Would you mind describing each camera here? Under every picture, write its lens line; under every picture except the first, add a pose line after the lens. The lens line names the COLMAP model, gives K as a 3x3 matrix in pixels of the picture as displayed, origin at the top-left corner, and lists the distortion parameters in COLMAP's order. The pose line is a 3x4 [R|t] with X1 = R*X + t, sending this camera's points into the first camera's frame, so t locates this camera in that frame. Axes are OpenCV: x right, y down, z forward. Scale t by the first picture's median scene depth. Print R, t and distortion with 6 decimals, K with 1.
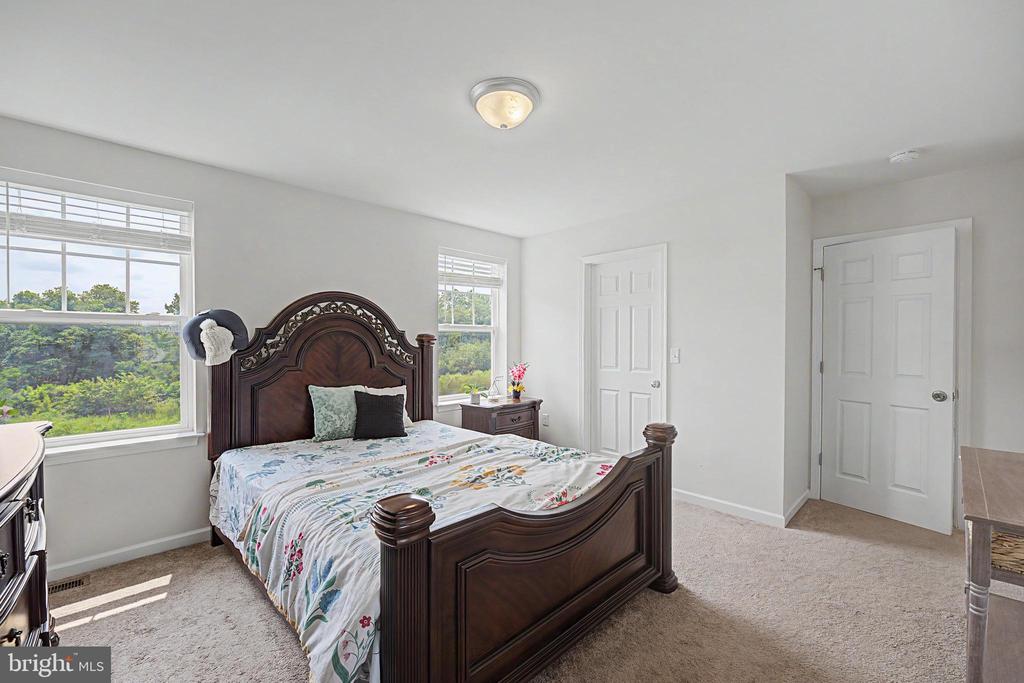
lens RADIAL K [[422.7, 0, 512.0], [0, 422.7, 341.5], [0, 0, 1]] dist [-0.007471, -0.000131]
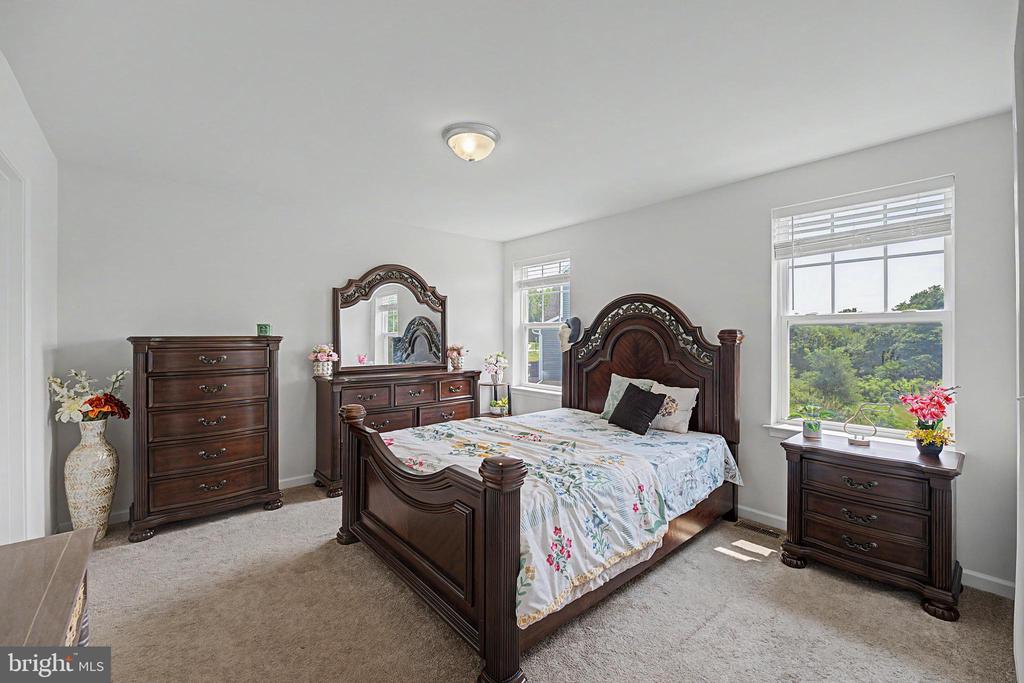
lens RADIAL K [[425.6, 0, 512.4], [0, 425.6, 336.2], [0, 0, 1]] dist [-0.000881, -0.000935]
pose [[-0.079217, 0.000865, -0.996857, 0.707050], [-0.006316, 0.999979, 0.001369, -0.004423], [0.996837, 0.006405, -0.079210, 0.725547]]
